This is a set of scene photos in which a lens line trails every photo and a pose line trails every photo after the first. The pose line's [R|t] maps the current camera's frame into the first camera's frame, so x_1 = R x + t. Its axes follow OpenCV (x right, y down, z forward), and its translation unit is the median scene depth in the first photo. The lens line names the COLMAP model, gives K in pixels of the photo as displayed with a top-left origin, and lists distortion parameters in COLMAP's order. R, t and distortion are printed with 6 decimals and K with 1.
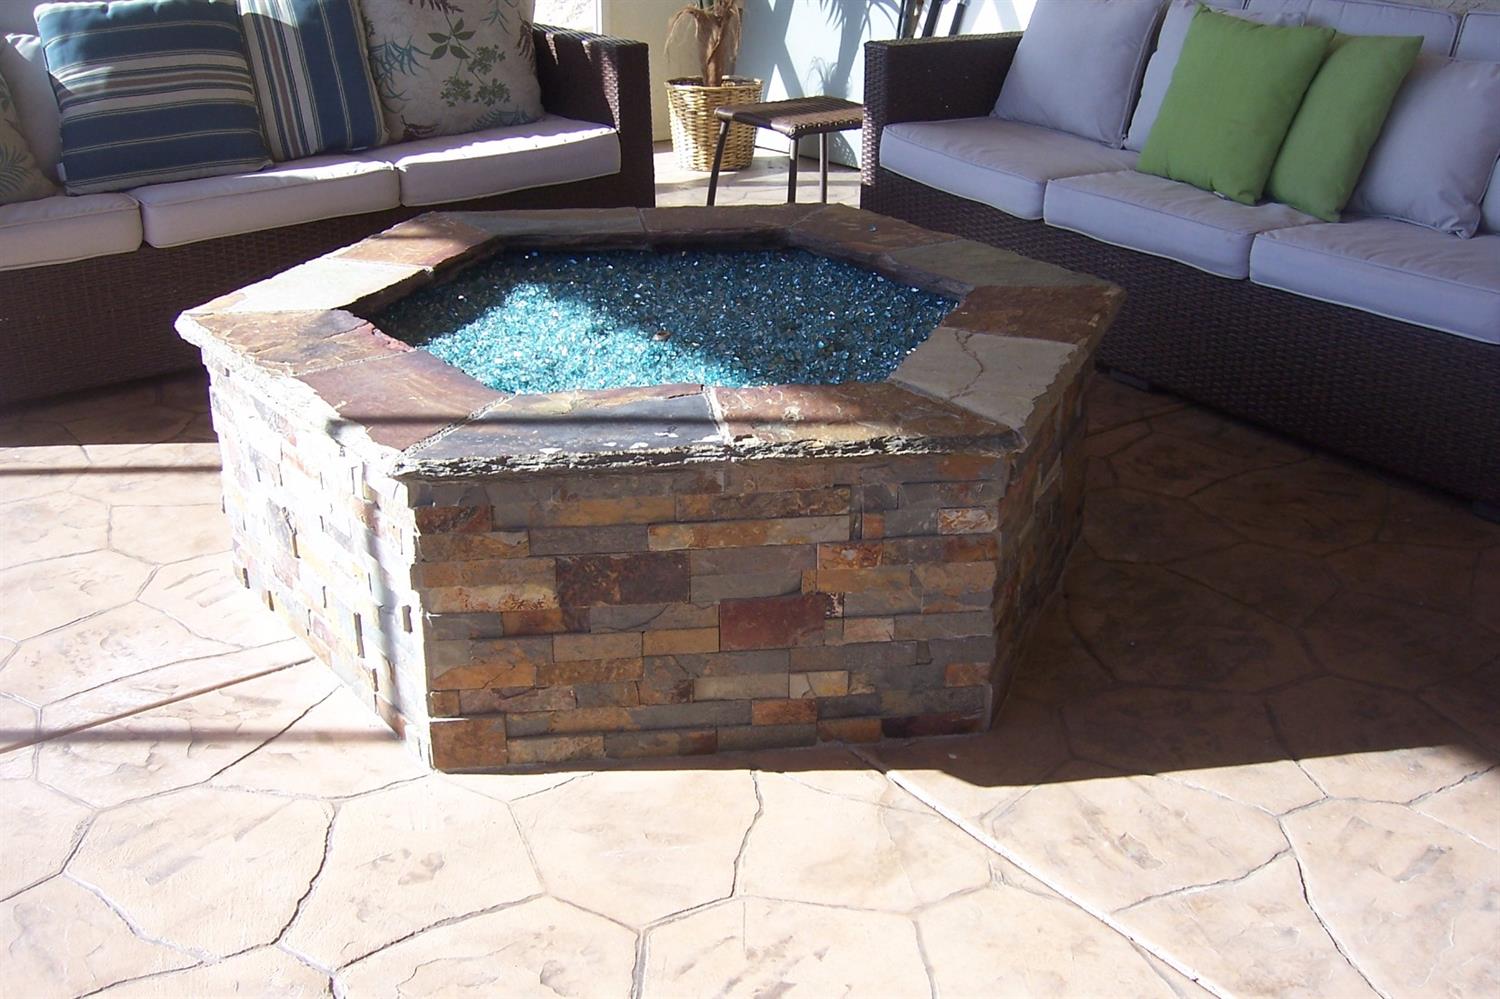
lens RADIAL K [[1609.6, 0, 750.0], [0, 1609.6, 499.5], [0, 0, 1]] dist [-0.183791, 0.006727]
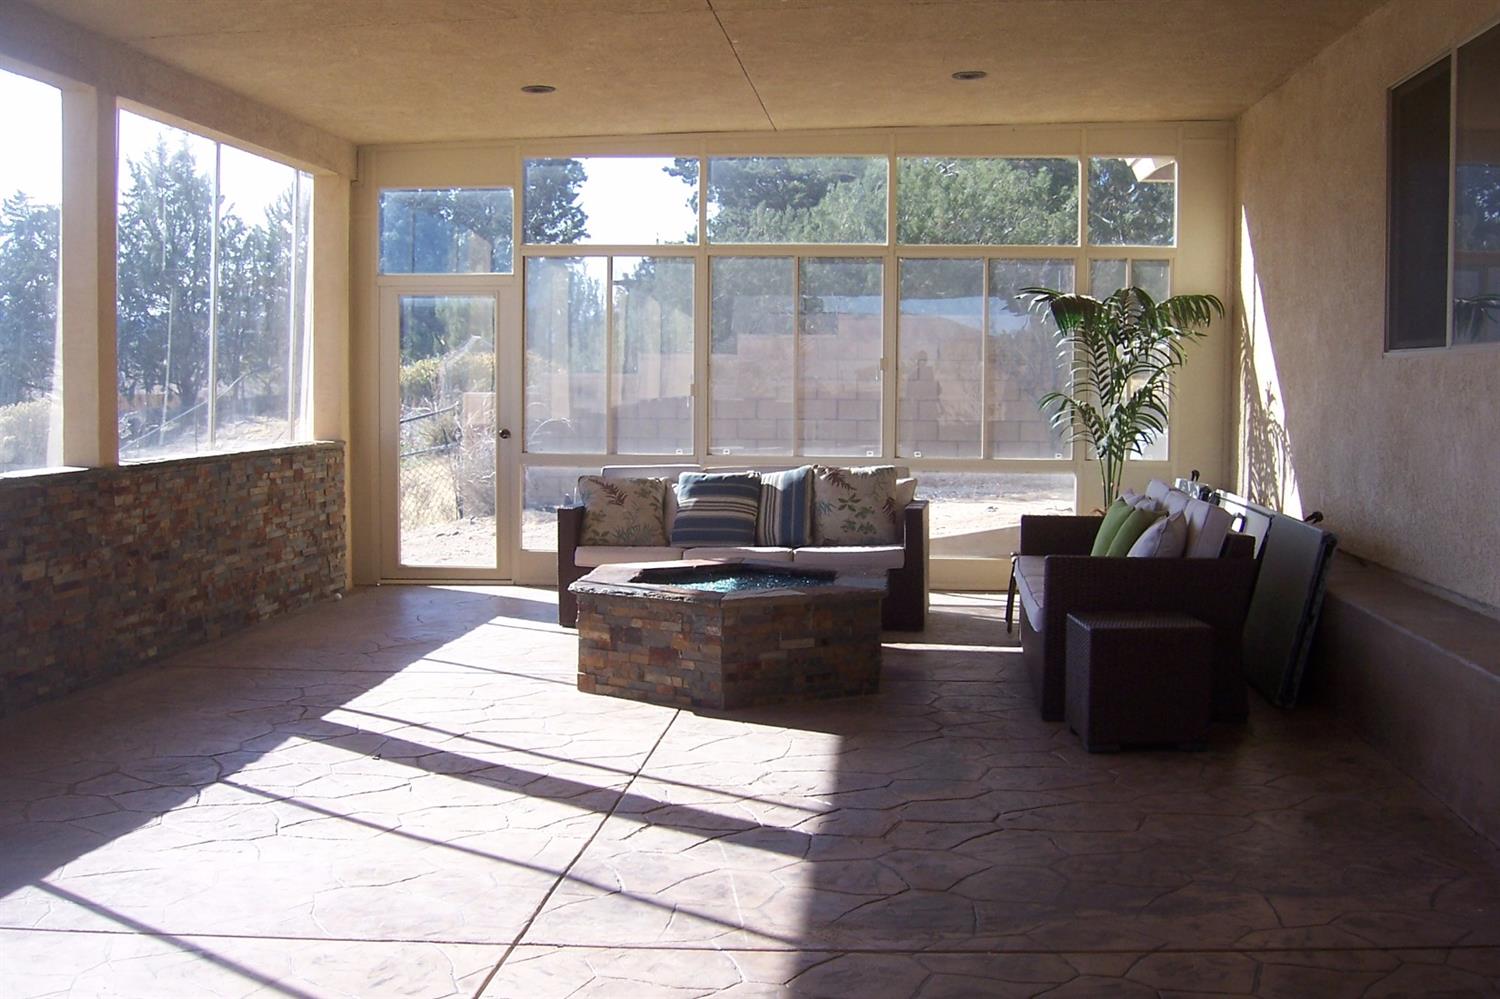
lens RADIAL K [[1560.0, 0, 750.0], [0, 1560.0, 499.5], [0, 0, 1]] dist [0.000873, -0.000050]
pose [[0.726920, 0.031795, -0.685986, 2.176158], [-0.257095, 0.938881, -0.228920, 0.432940], [0.636781, 0.342770, 0.690666, -1.082104]]
